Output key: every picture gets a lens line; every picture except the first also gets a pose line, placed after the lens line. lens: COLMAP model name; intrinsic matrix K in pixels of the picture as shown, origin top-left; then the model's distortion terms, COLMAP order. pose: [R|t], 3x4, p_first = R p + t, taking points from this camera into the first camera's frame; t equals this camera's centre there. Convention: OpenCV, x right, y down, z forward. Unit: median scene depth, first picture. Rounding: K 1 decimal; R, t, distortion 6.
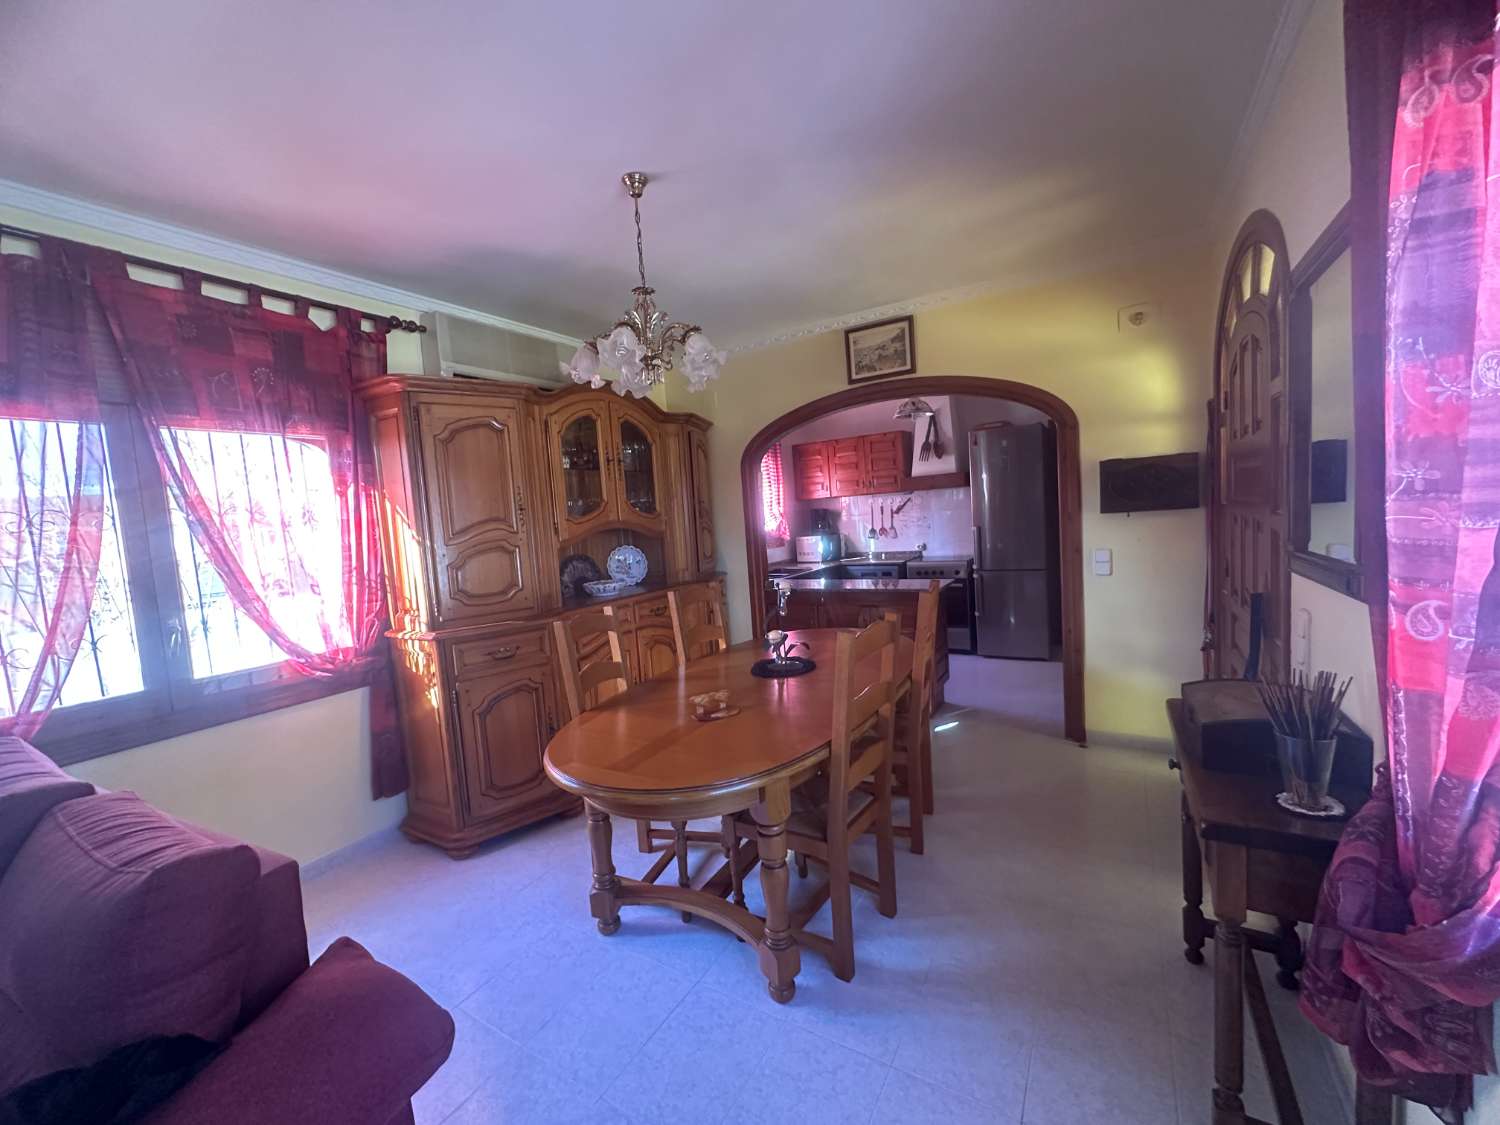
lens RADIAL K [[600.3, 0, 763.7], [0, 600.3, 560.0], [0, 0, 1]] dist [-0.005851, 0.001081]
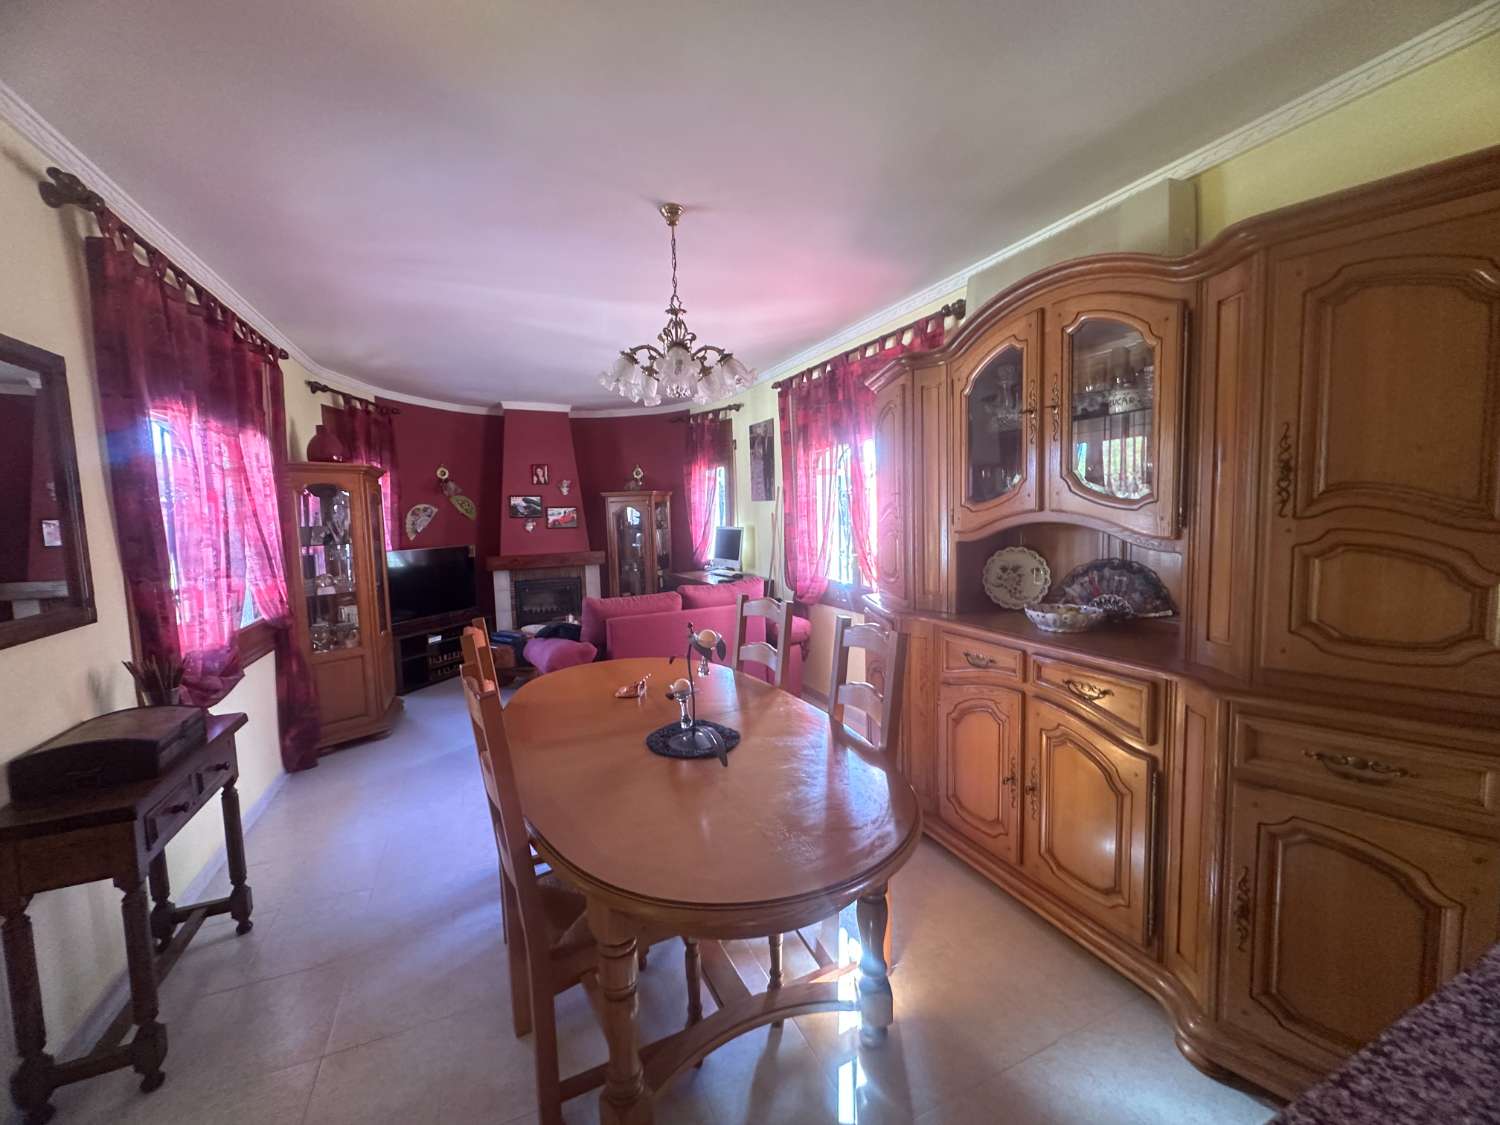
lens RADIAL K [[600.3, 0, 755.1], [0, 600.3, 558.6], [0, 0, 1]] dist [-0.005851, 0.001081]
pose [[-0.582069, 0.151567, -0.798889, 0.239311], [0.001461, 0.982668, 0.185369, -0.074618], [0.813138, 0.106730, -0.572202, 0.646795]]
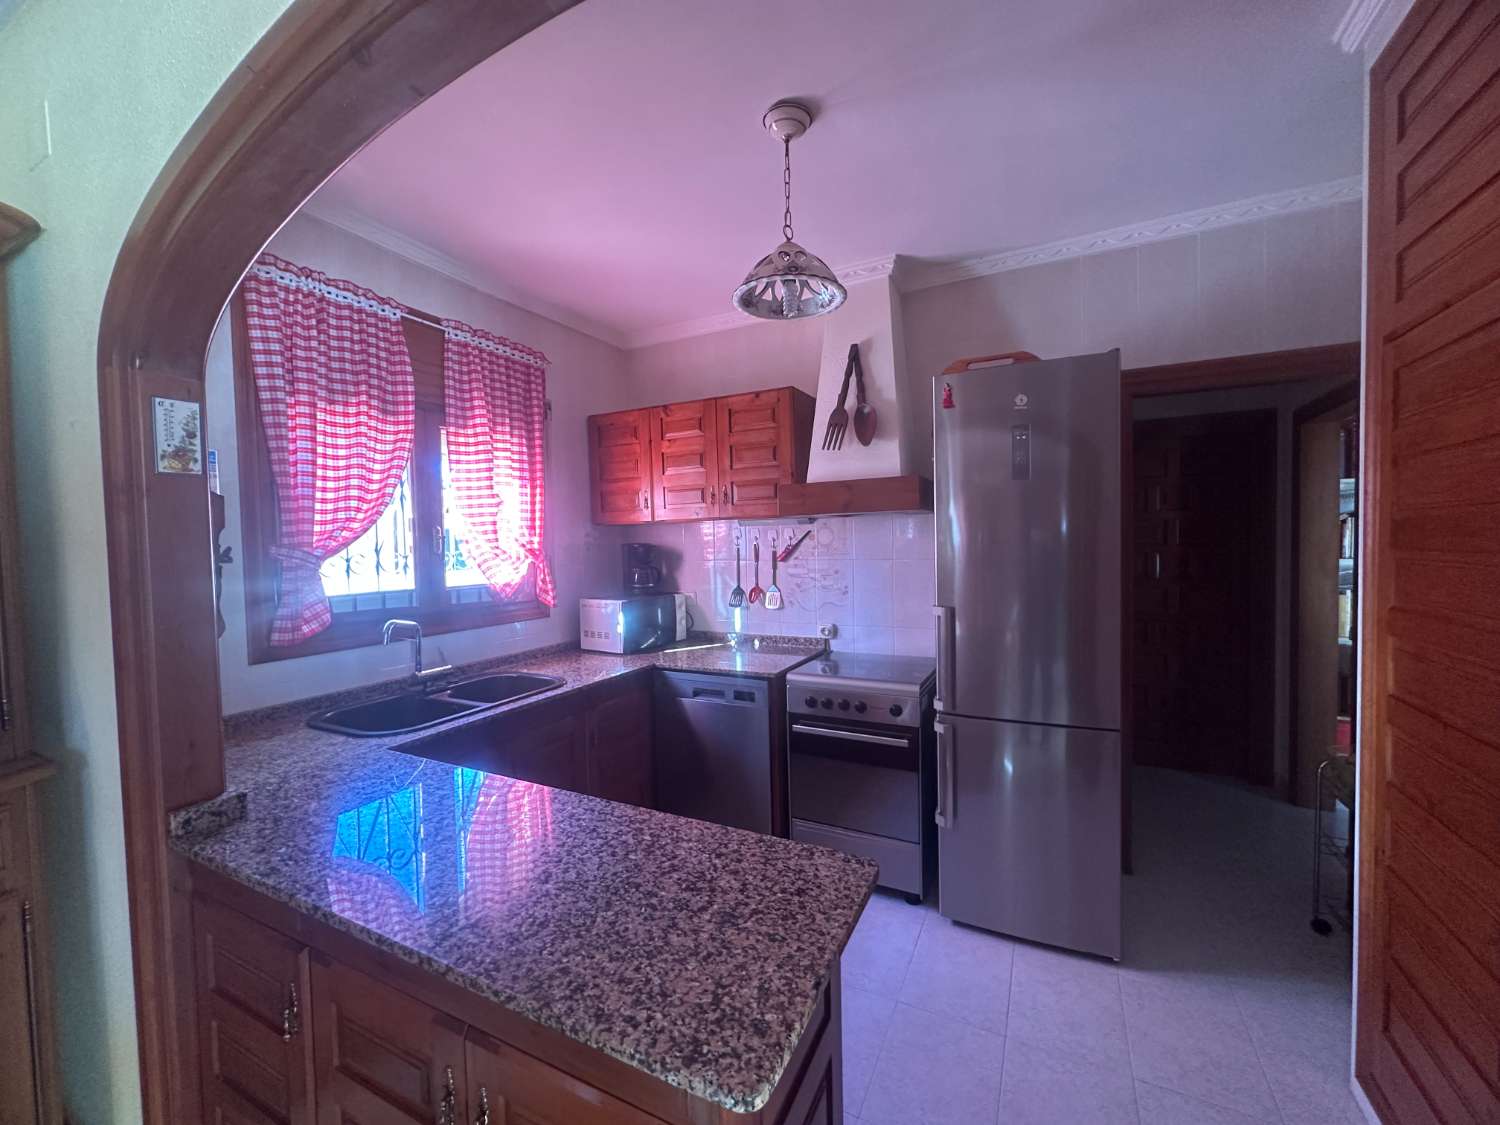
lens RADIAL K [[600.3, 0, 755.0], [0, 600.3, 557.1], [0, 0, 1]] dist [-0.005851, 0.001081]
pose [[0.997436, 0.044870, 0.055749, 0.181609], [-0.041692, 0.997508, -0.056909, -0.054509], [-0.058163, 0.054439, 0.996822, 0.539628]]
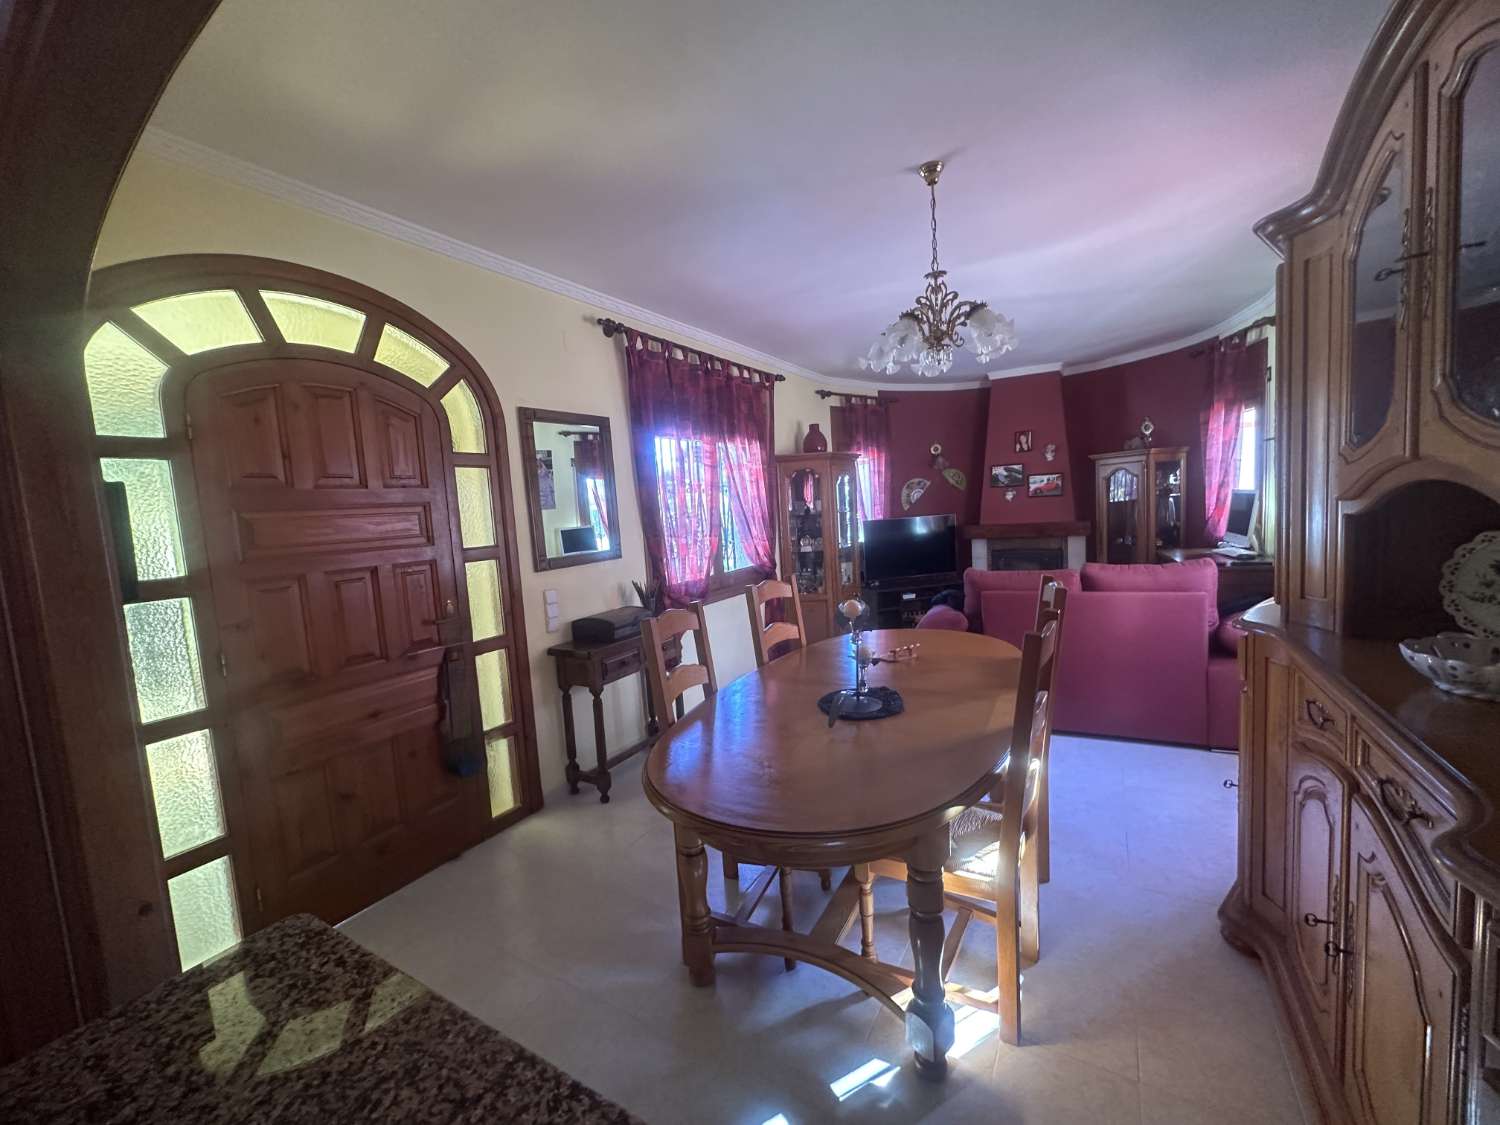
lens RADIAL K [[600.3, 0, 749.5], [0, 600.3, 560.5], [0, 0, 1]] dist [-0.005851, 0.001081]
pose [[-0.990687, 0.133128, 0.028554, 0.059872], [0.136064, 0.975735, 0.171544, -0.066292], [-0.005024, 0.173832, -0.984763, 0.766284]]
